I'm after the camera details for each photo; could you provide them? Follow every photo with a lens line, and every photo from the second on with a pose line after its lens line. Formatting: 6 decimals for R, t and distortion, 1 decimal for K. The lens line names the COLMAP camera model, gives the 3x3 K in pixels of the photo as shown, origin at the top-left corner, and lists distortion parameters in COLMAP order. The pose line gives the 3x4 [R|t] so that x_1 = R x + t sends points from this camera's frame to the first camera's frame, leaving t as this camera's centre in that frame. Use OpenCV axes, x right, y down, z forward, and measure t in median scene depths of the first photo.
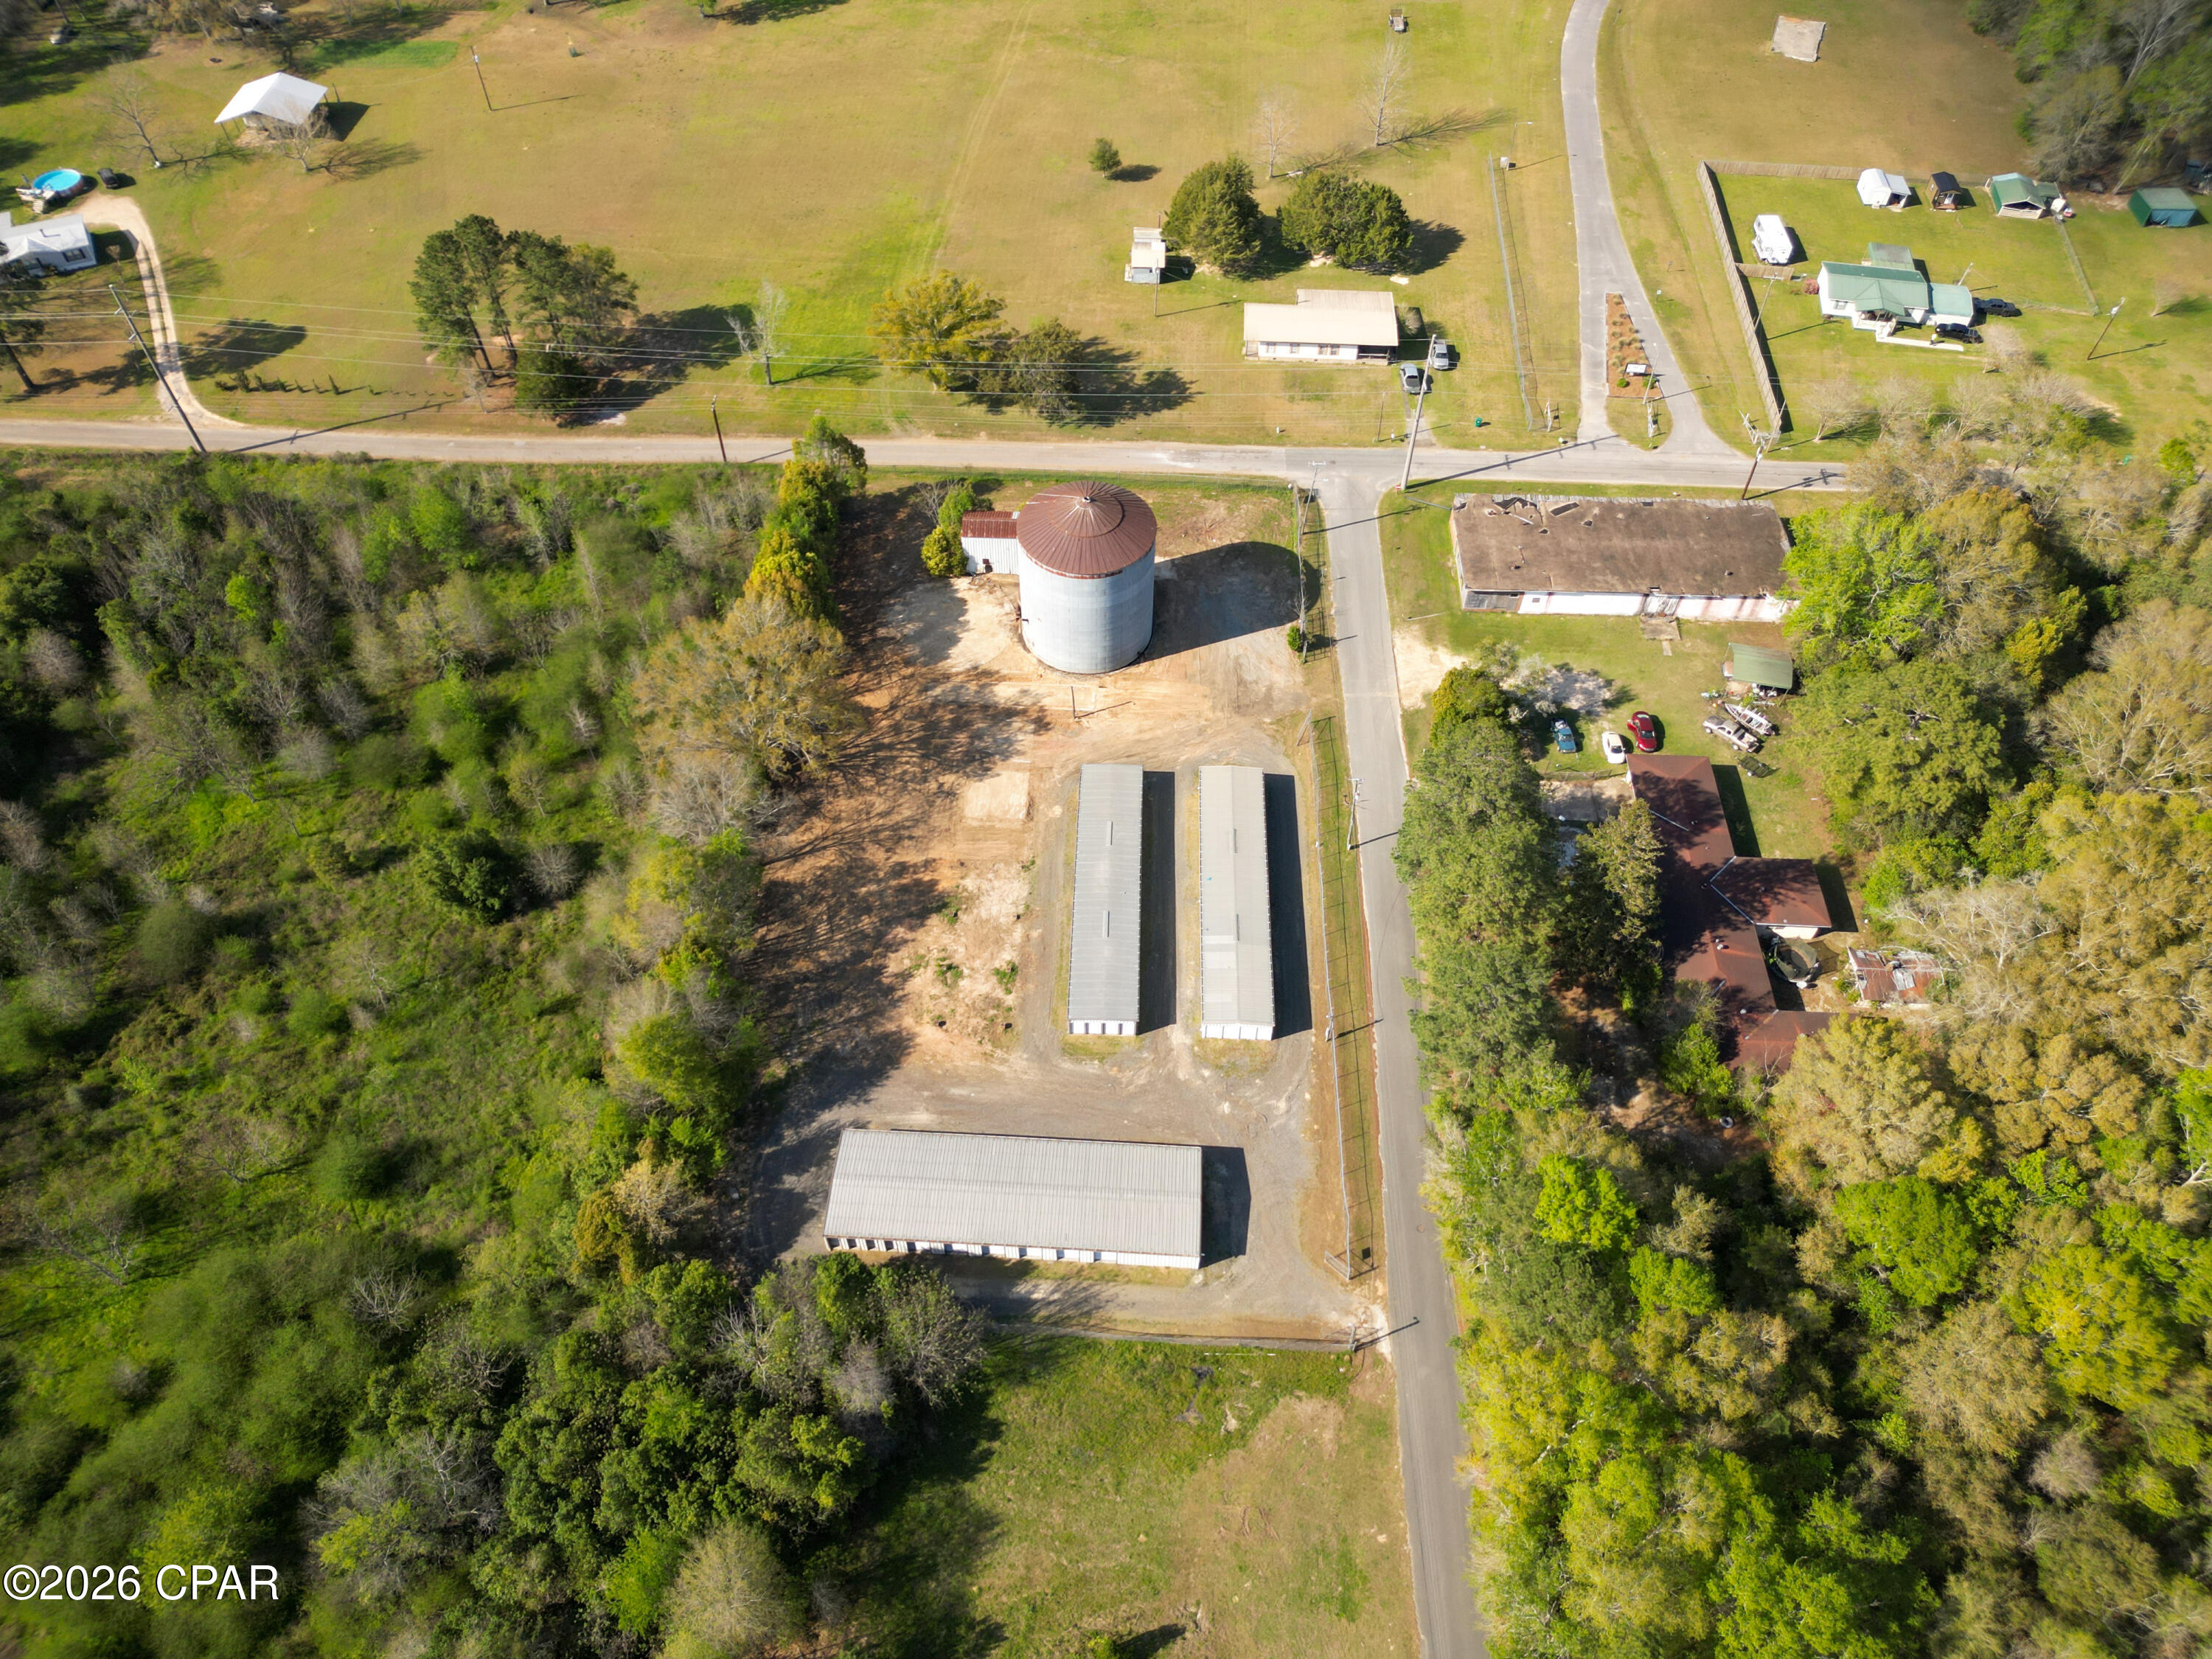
lens RADIAL K [[1550.2, 0, 1102.3], [0, 1550.2, 813.1], [0, 0, 1]] dist [0.090504, -0.101096]
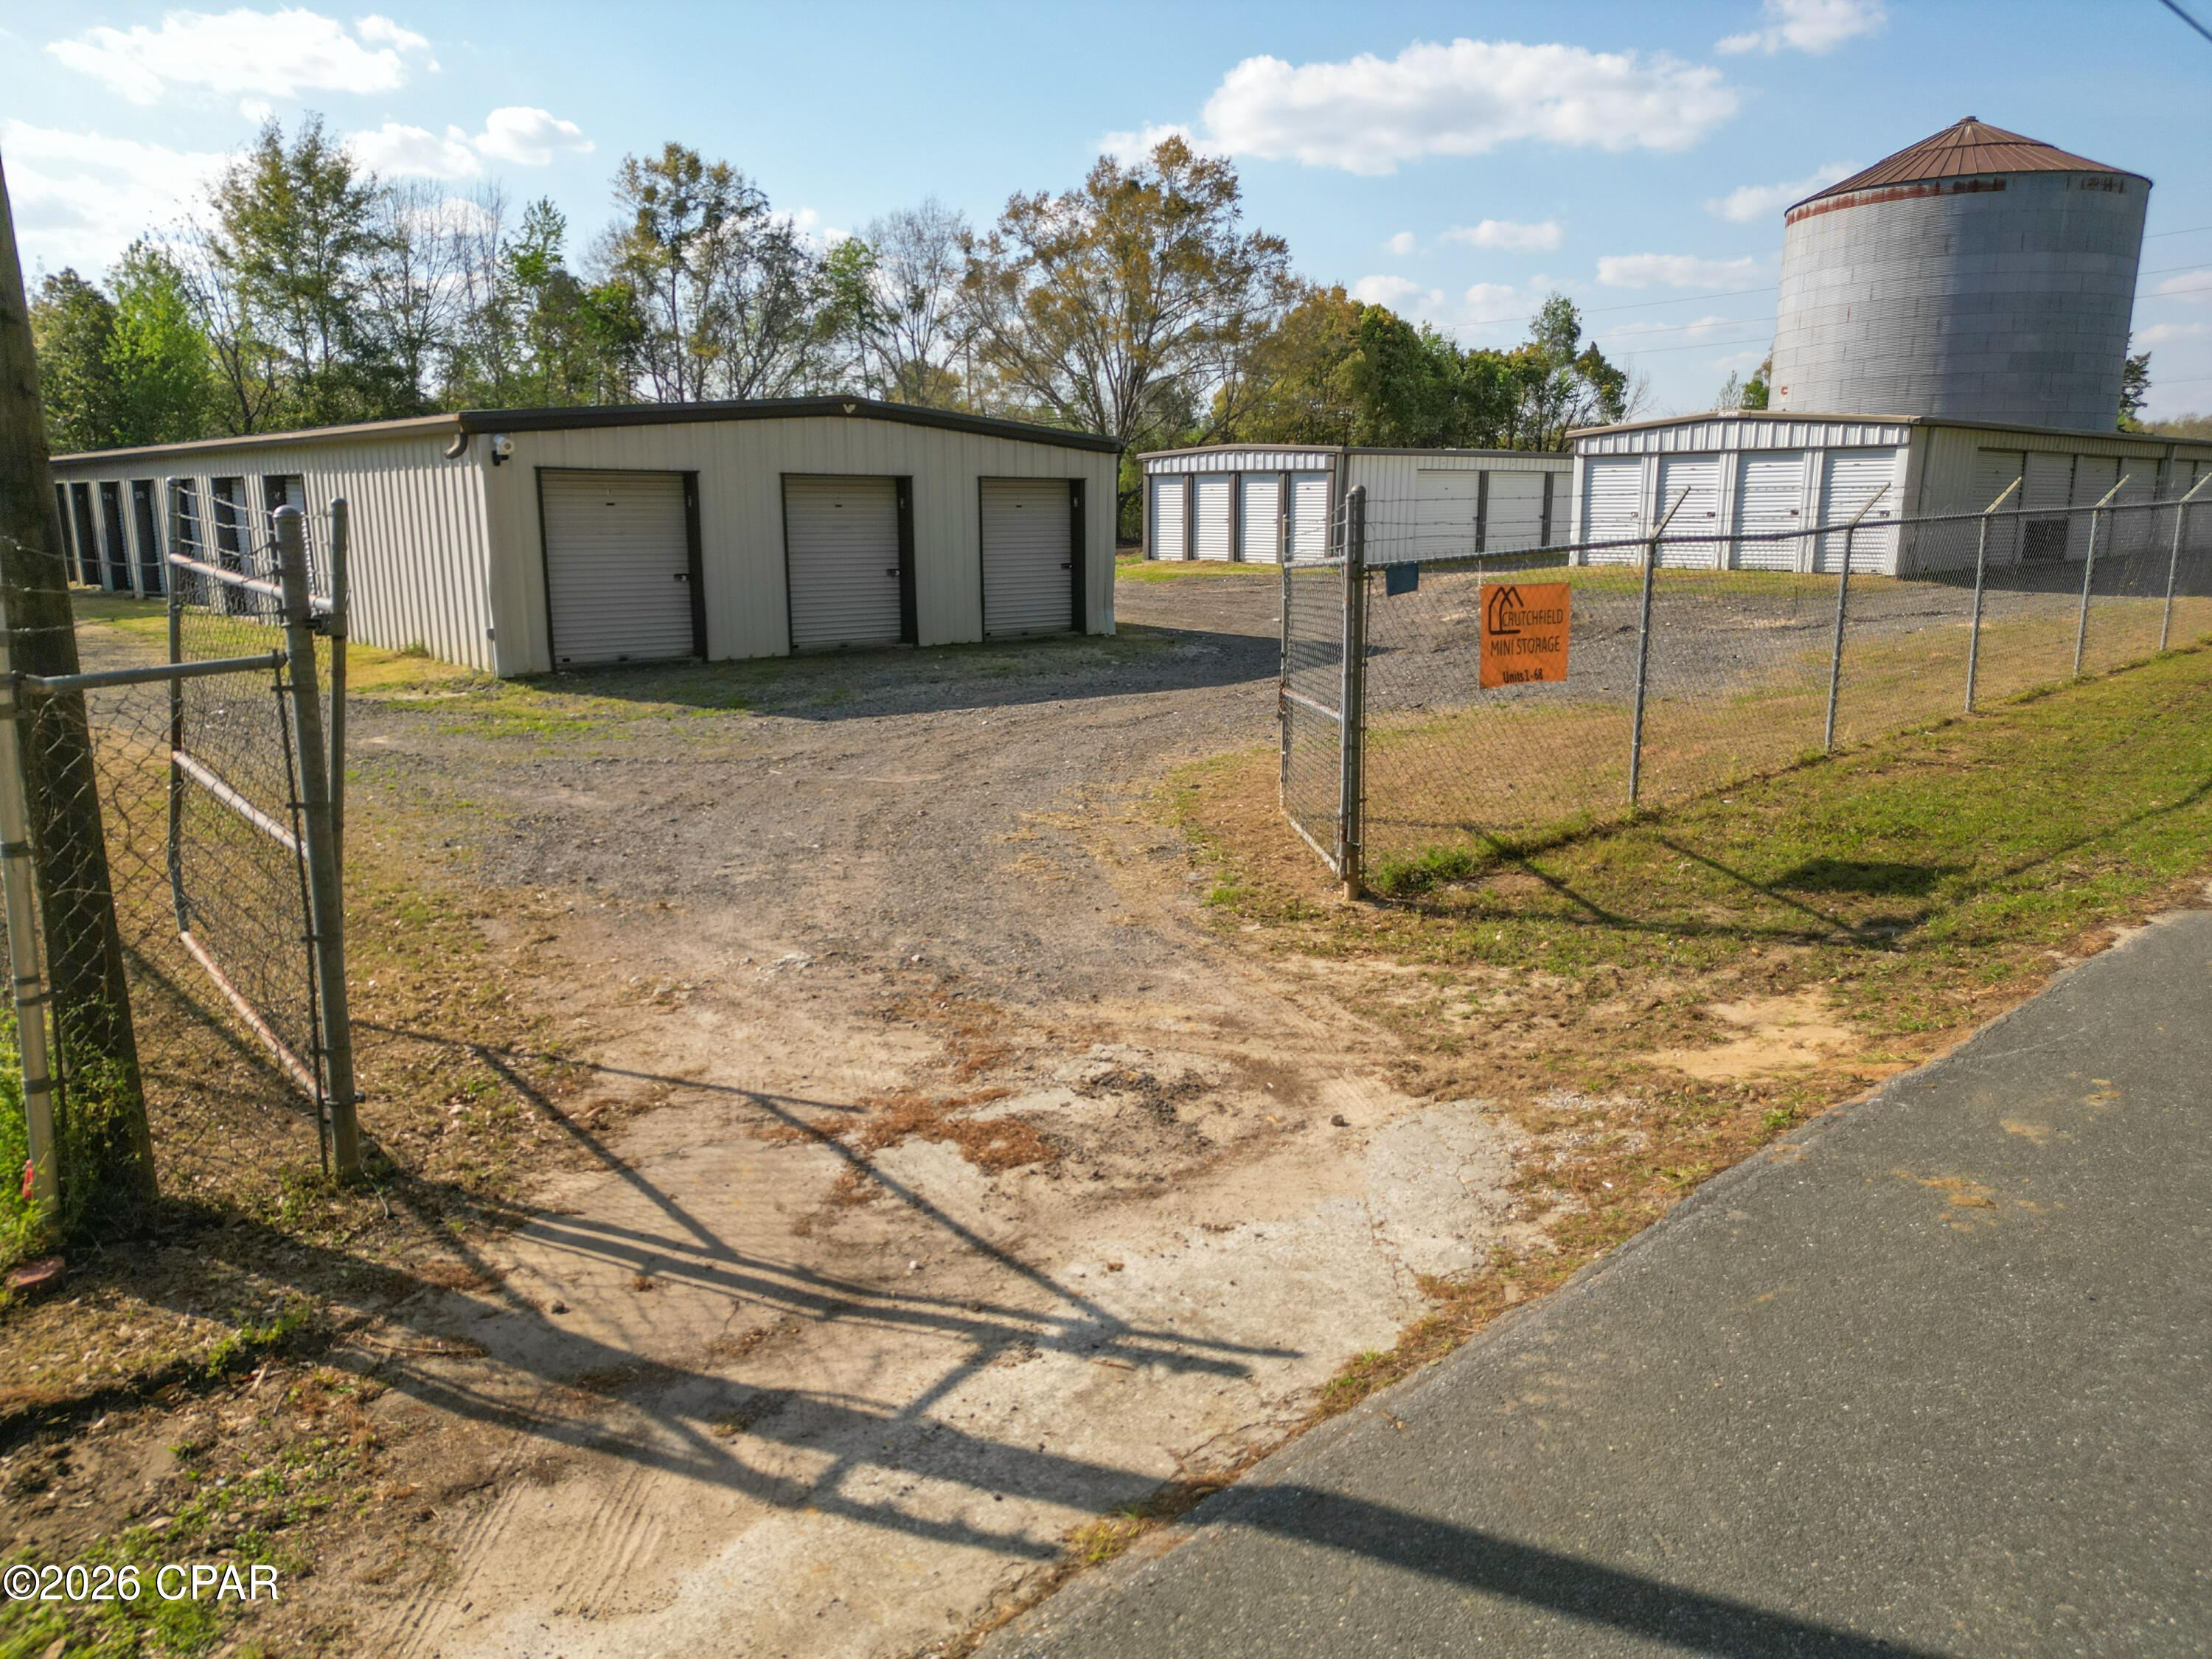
lens RADIAL K [[1550.2, 0, 1102.3], [0, 1550.2, 813.1], [0, 0, 1]] dist [0.090504, -0.101096]
pose [[0.705886, 0.134619, -0.695416, 0.163130], [-0.546151, 0.728615, -0.413327, 0.275182], [0.451049, 0.671564, 0.587841, 0.795825]]
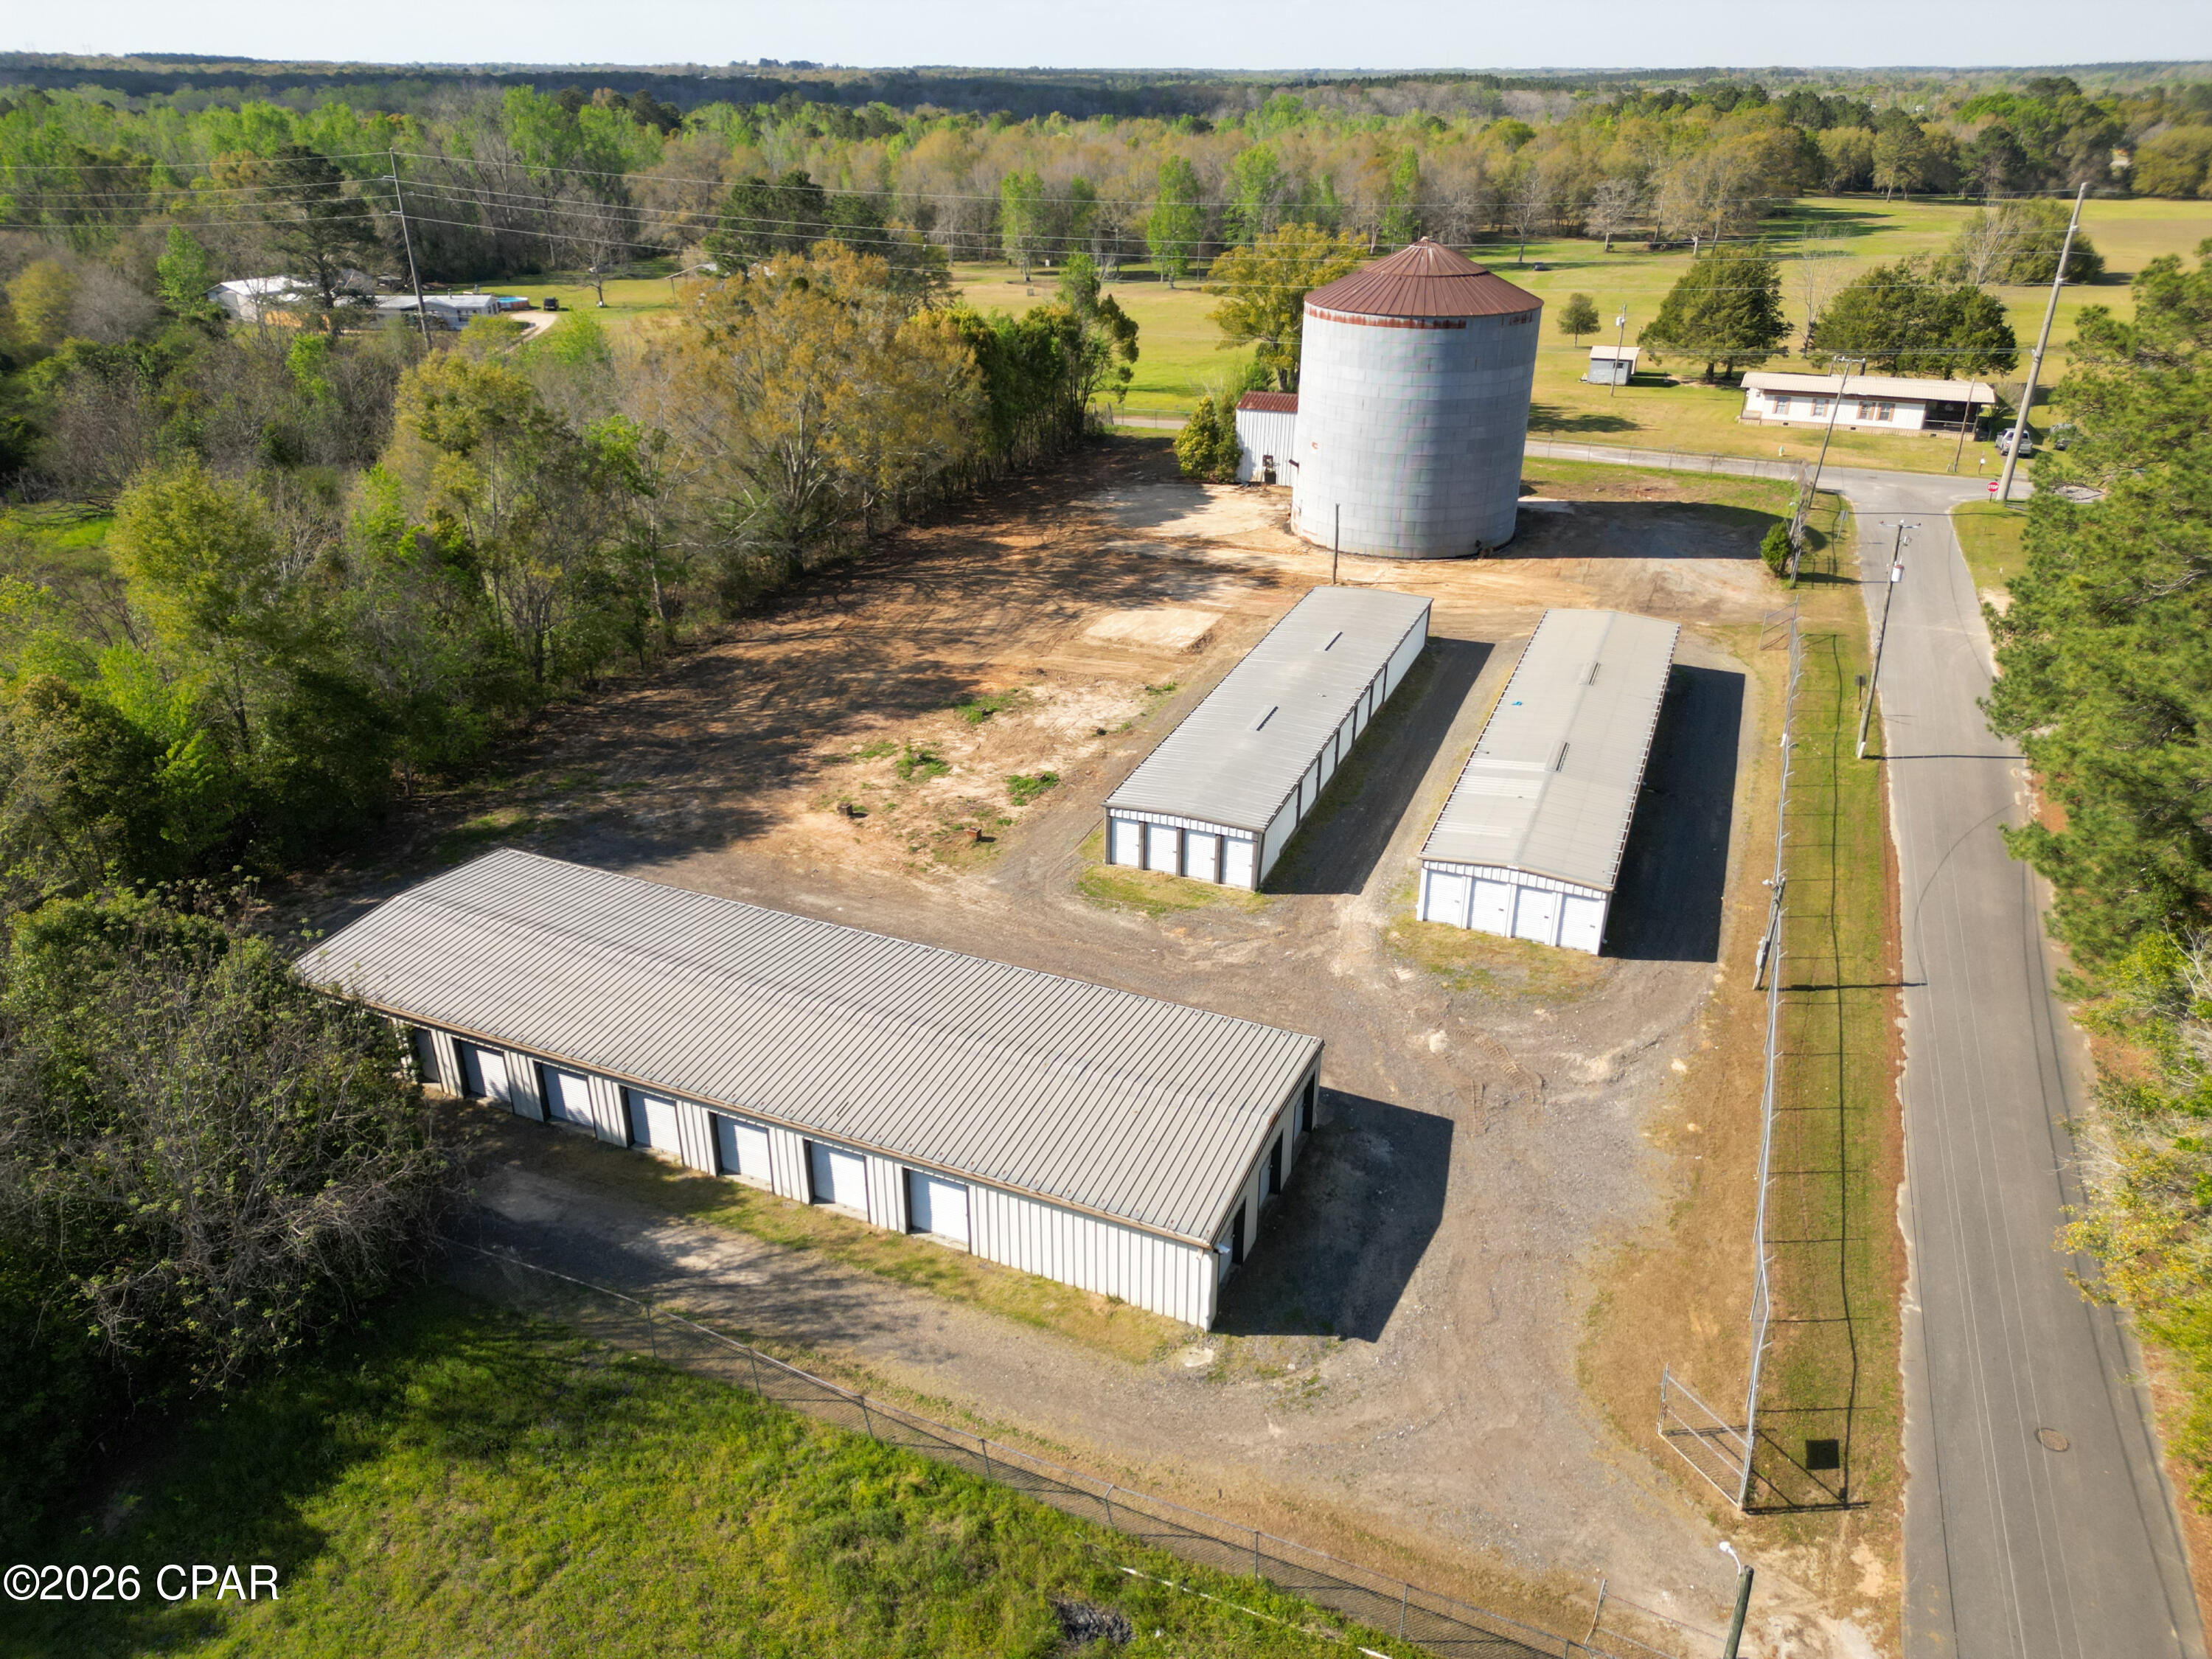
lens RADIAL K [[1557.9, 0, 1097.8], [0, 1557.9, 831.2], [0, 0, 1]] dist [0.006535, 0.033034]
pose [[0.935169, 0.153293, -0.319313, 0.102589], [-0.273705, 0.884951, -0.376759, 0.272325], [0.224822, 0.439731, 0.869536, 0.580198]]
